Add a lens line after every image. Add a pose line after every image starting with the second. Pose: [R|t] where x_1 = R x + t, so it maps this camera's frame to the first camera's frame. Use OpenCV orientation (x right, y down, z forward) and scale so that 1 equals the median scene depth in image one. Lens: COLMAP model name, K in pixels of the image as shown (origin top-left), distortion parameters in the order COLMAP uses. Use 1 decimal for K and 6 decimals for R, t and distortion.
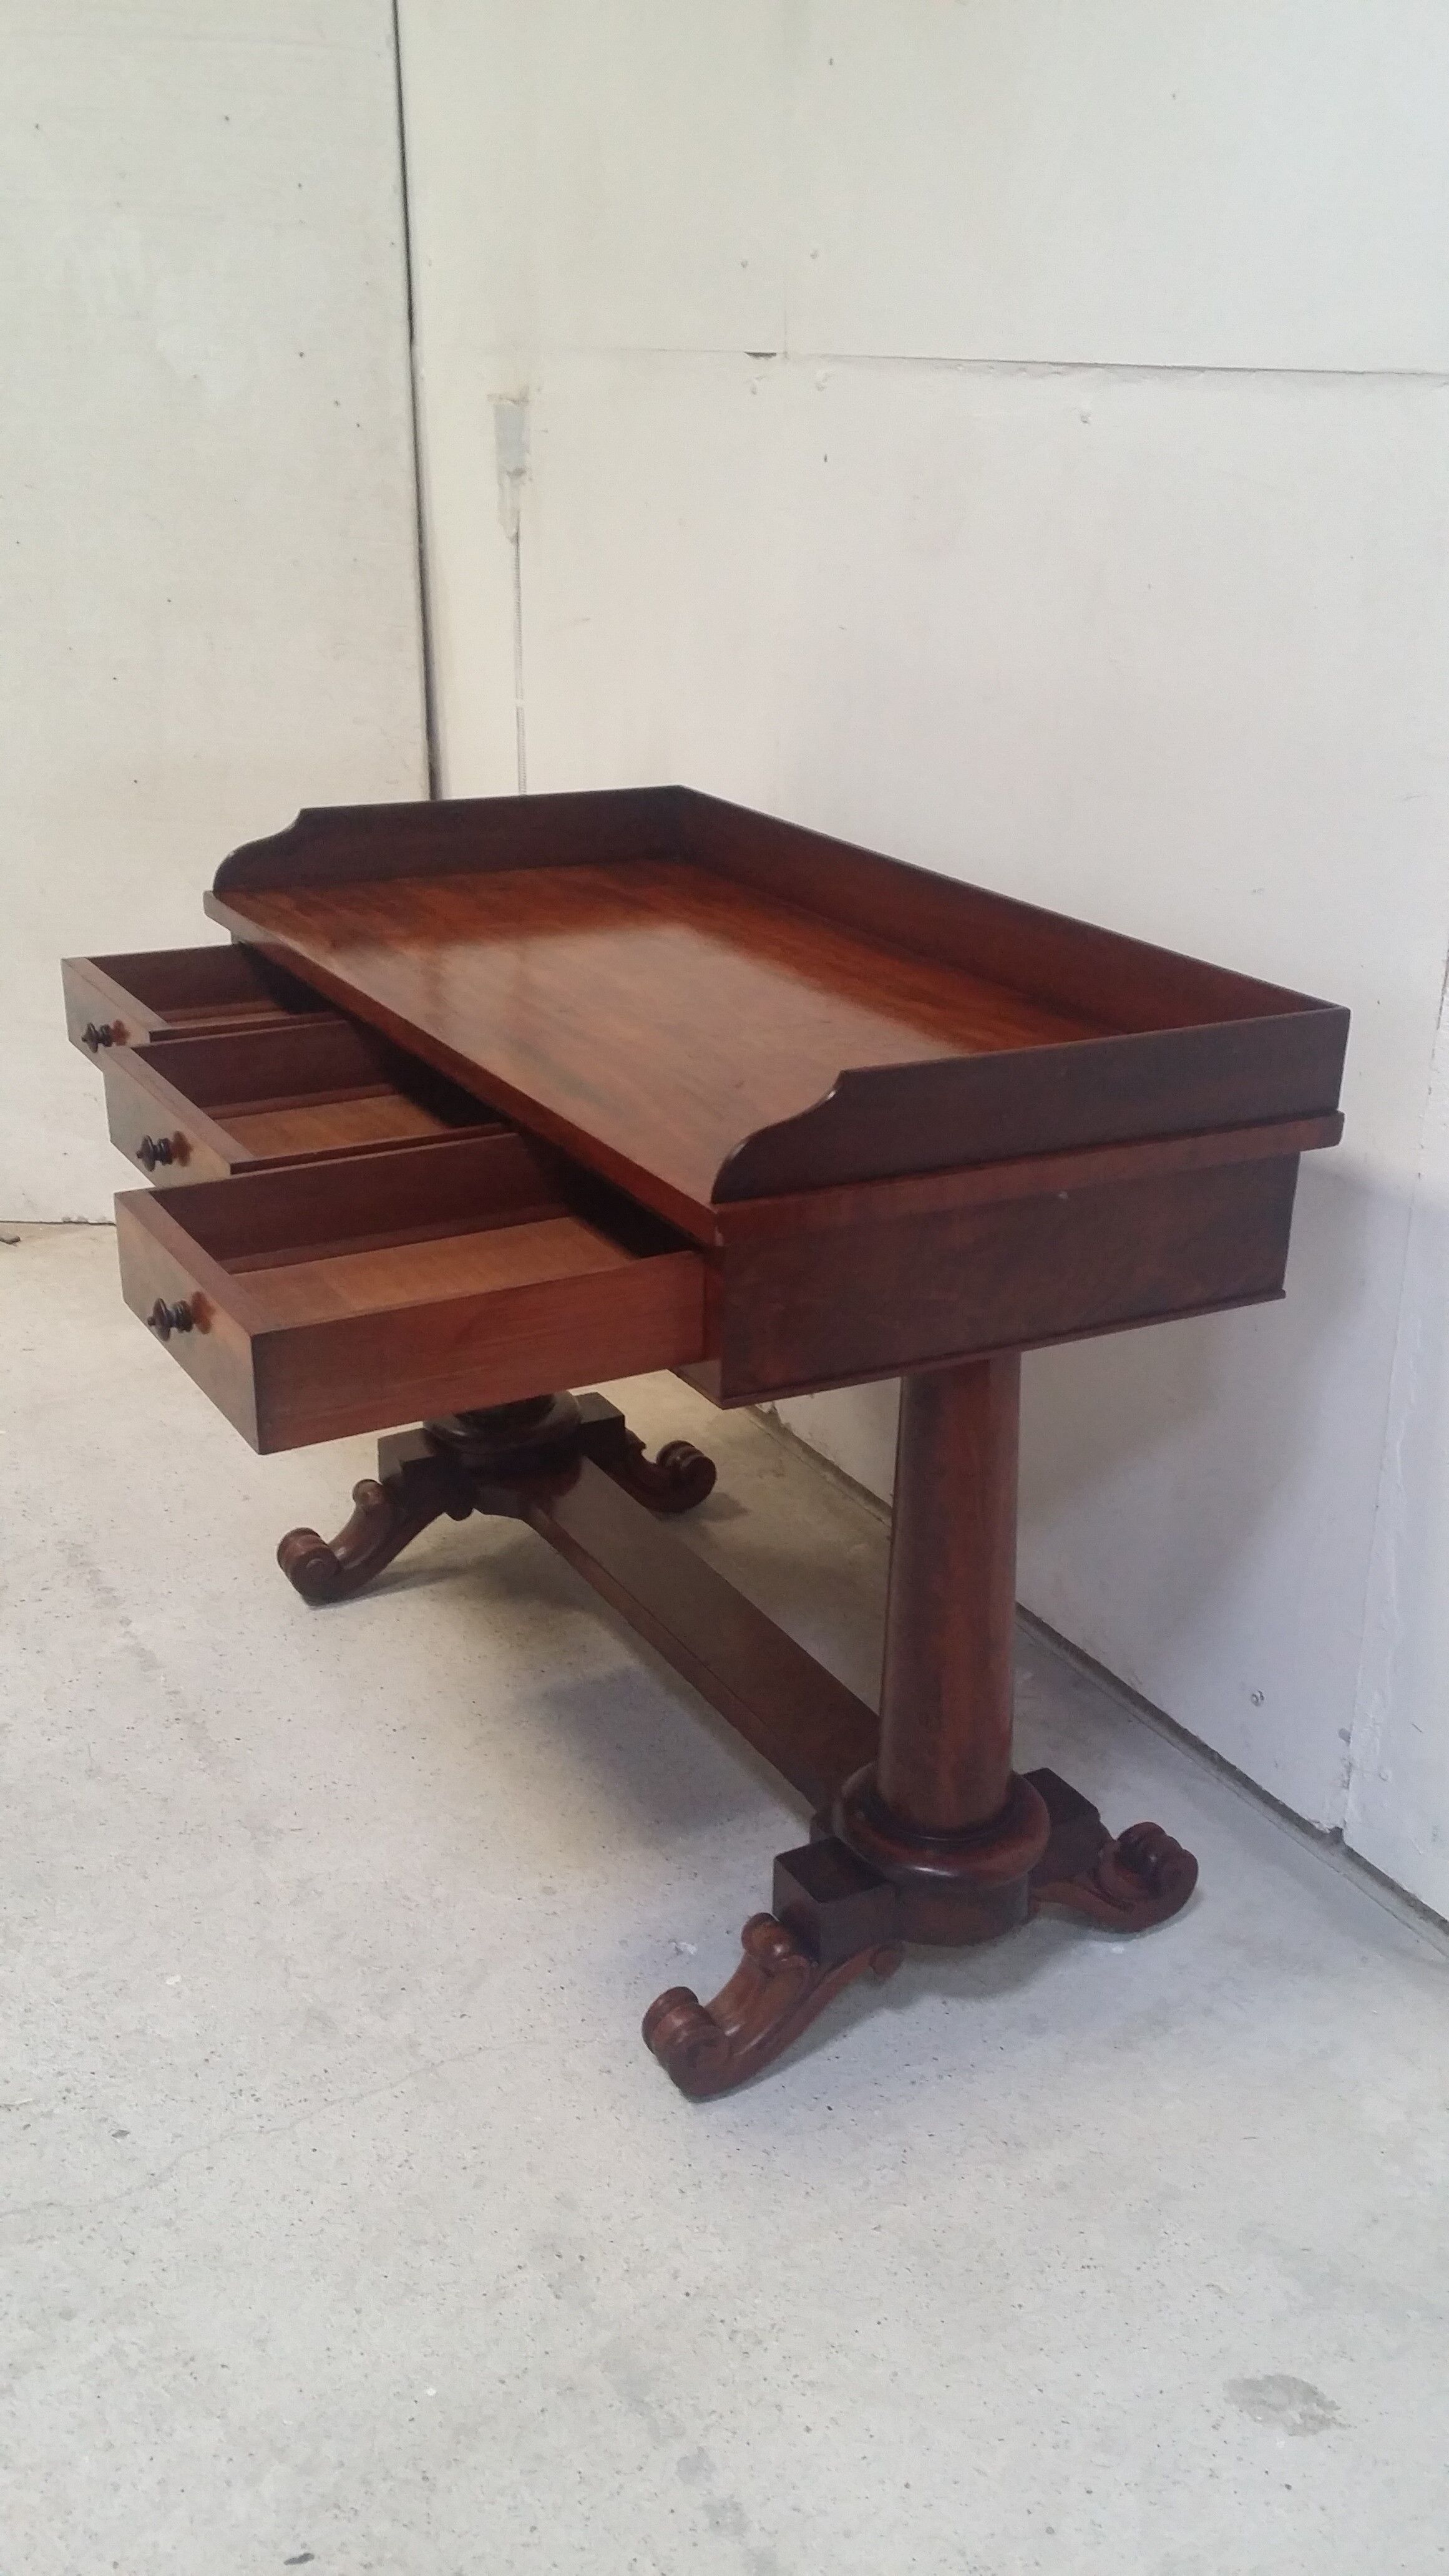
lens RADIAL K [[2349.3, 0, 721.8], [0, 2349.3, 1285.4], [0, 0, 1]] dist [0.053479, -0.094769]
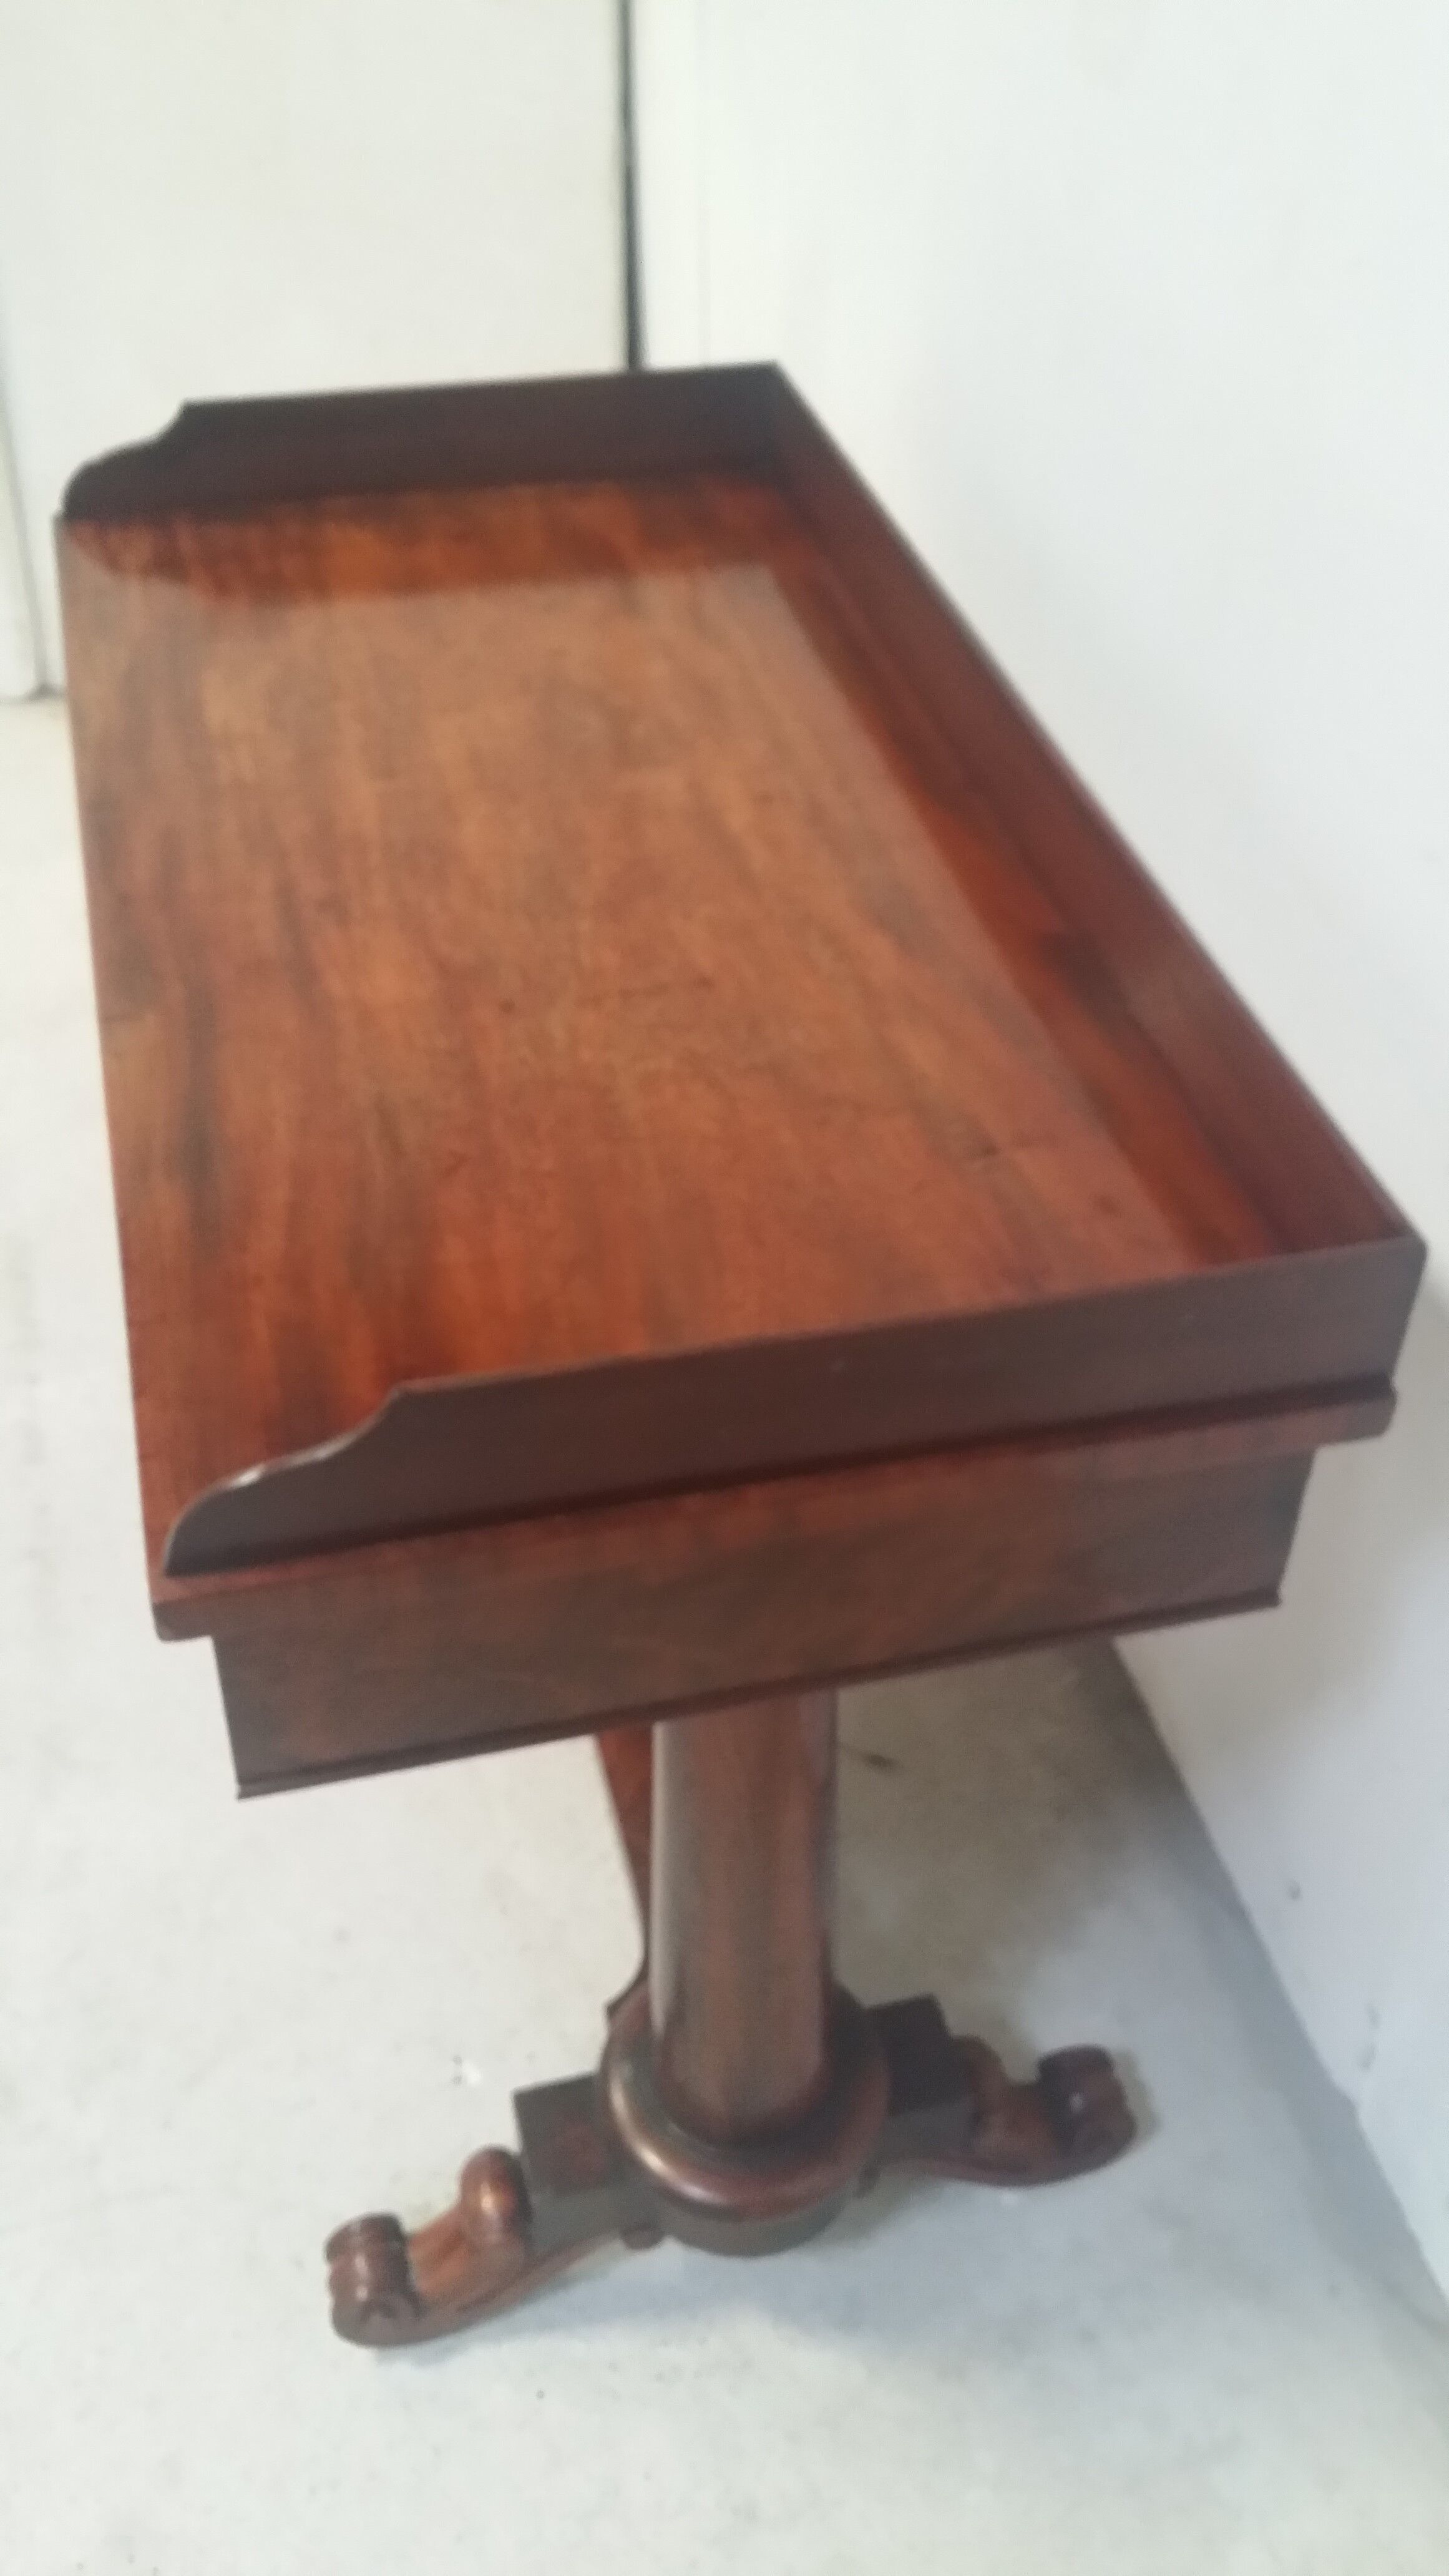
lens RADIAL K [[2349.3, 0, 722.4], [0, 2349.3, 1293.5], [0, 0, 1]] dist [0.053479, -0.094769]
pose [[0.968001, 0.158564, -0.194502, 0.180321], [-0.086062, 0.937837, 0.336237, -0.238827], [0.235727, -0.308739, 0.921473, 0.366610]]
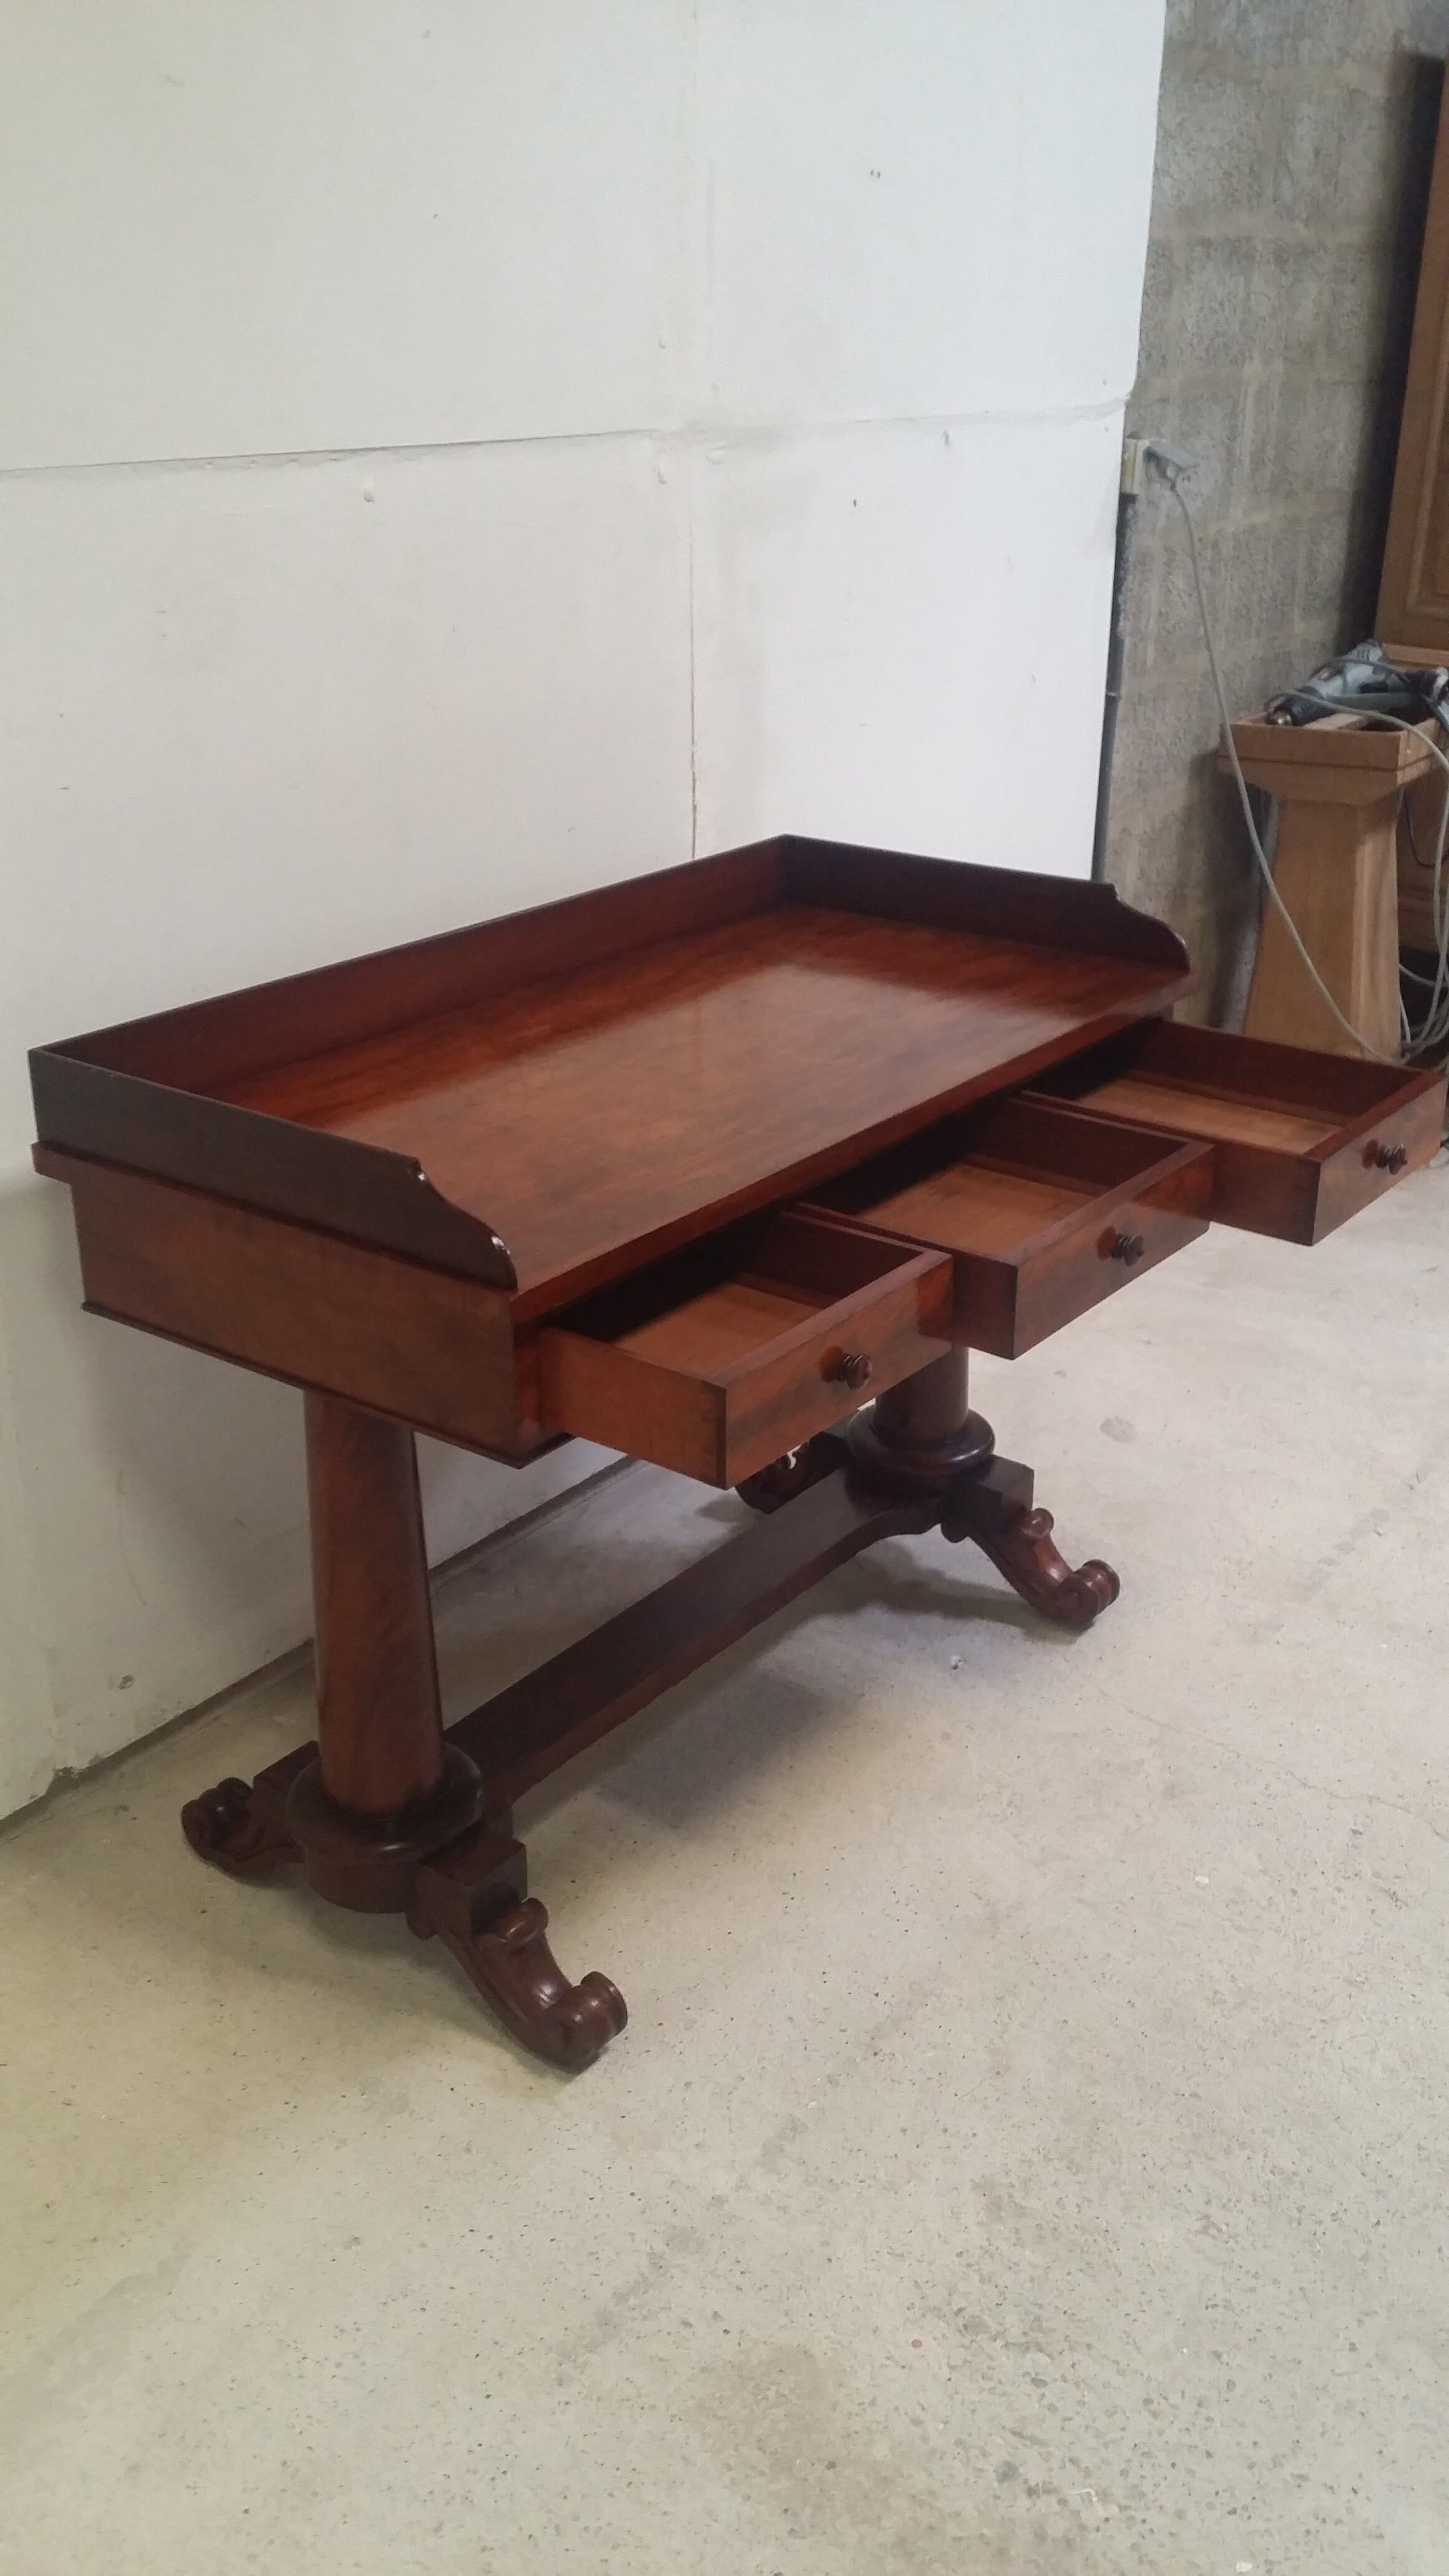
lens RADIAL K [[2349.3, 0, 779.8], [0, 2349.3, 1324.1], [0, 0, 1]] dist [0.053479, -0.094769]
pose [[-0.424565, -0.383269, 0.820274, -0.968897], [0.327038, 0.779896, 0.533674, -0.590427], [-0.844269, 0.494840, -0.205773, 1.254815]]
